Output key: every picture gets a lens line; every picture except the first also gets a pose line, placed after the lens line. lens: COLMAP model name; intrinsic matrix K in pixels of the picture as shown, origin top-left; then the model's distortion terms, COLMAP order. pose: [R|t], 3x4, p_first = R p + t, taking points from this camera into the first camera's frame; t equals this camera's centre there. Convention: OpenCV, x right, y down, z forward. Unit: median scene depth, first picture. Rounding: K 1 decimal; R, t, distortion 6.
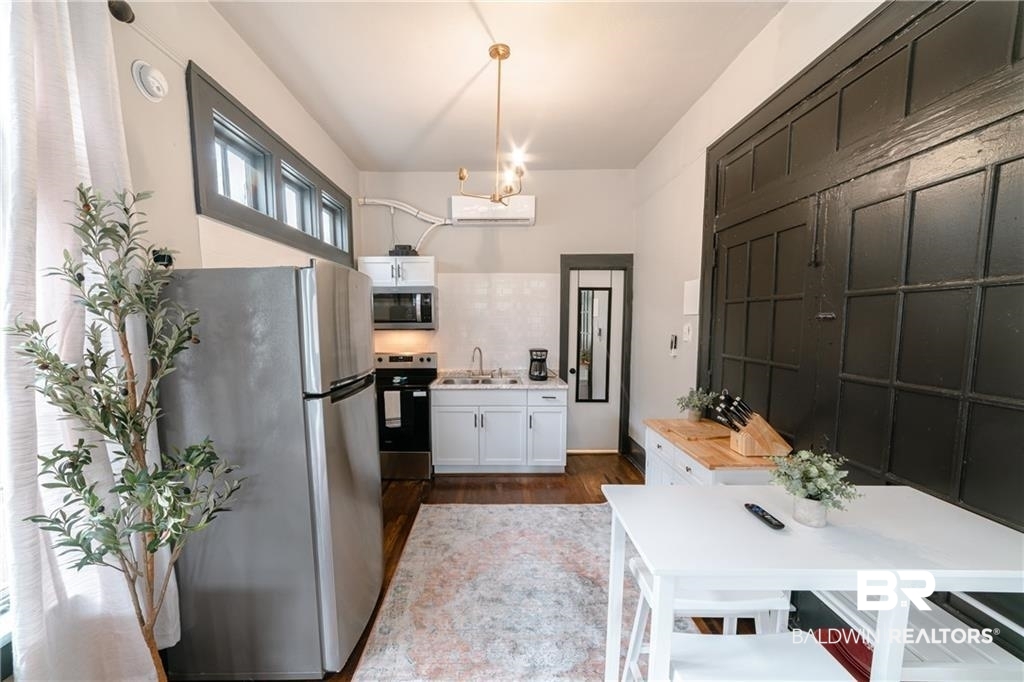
lens RADIAL K [[413.6, 0, 494.4], [0, 413.6, 360.1], [0, 0, 1]] dist [-0.026677, 0.013153]
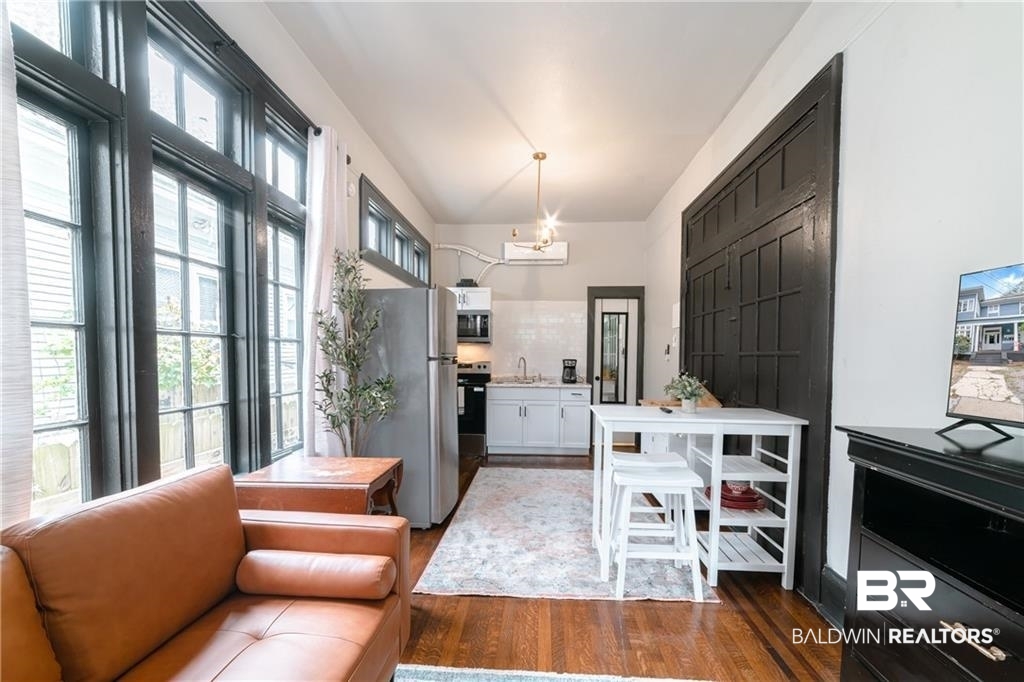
lens RADIAL K [[406.7, 0, 515.9], [0, 406.7, 375.1], [0, 0, 1]] dist [-0.021838, 0.008905]
pose [[0.998439, 0.013049, -0.054314, 0.009769], [-0.015500, 0.998869, -0.044948, 0.092336], [0.053666, 0.045720, 0.997512, -0.300995]]
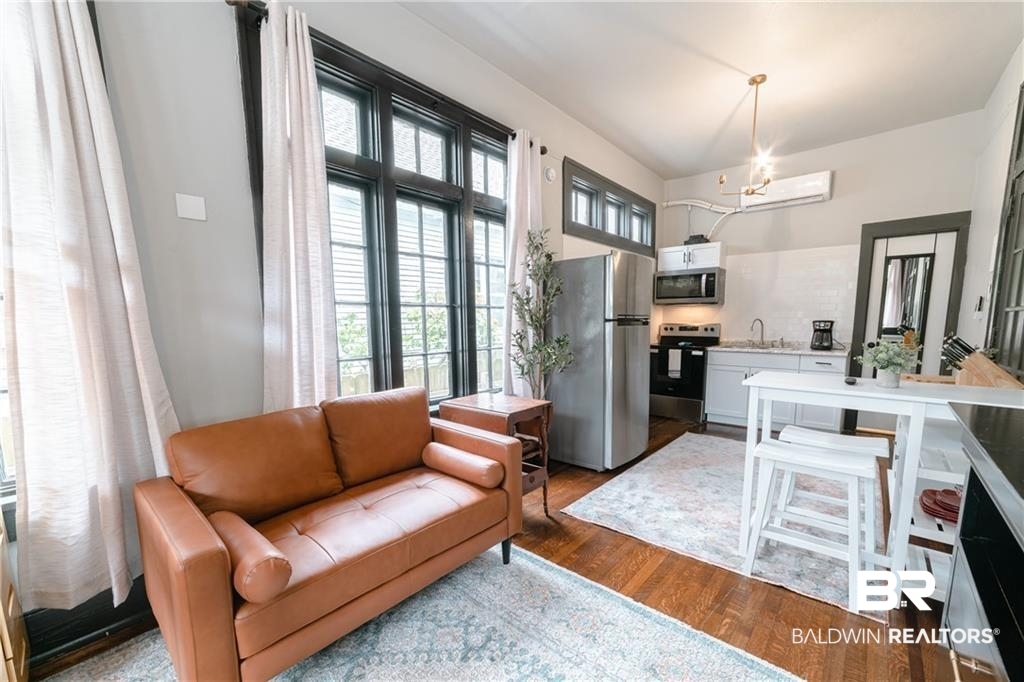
lens RADIAL K [[406.7, 0, 515.9], [0, 406.7, 375.1], [0, 0, 1]] dist [-0.021838, 0.008905]
pose [[0.763539, 0.085931, -0.640019, 0.194937], [-0.055468, 0.996171, 0.067576, 0.096026], [0.643375, -0.016096, 0.765382, -0.311123]]
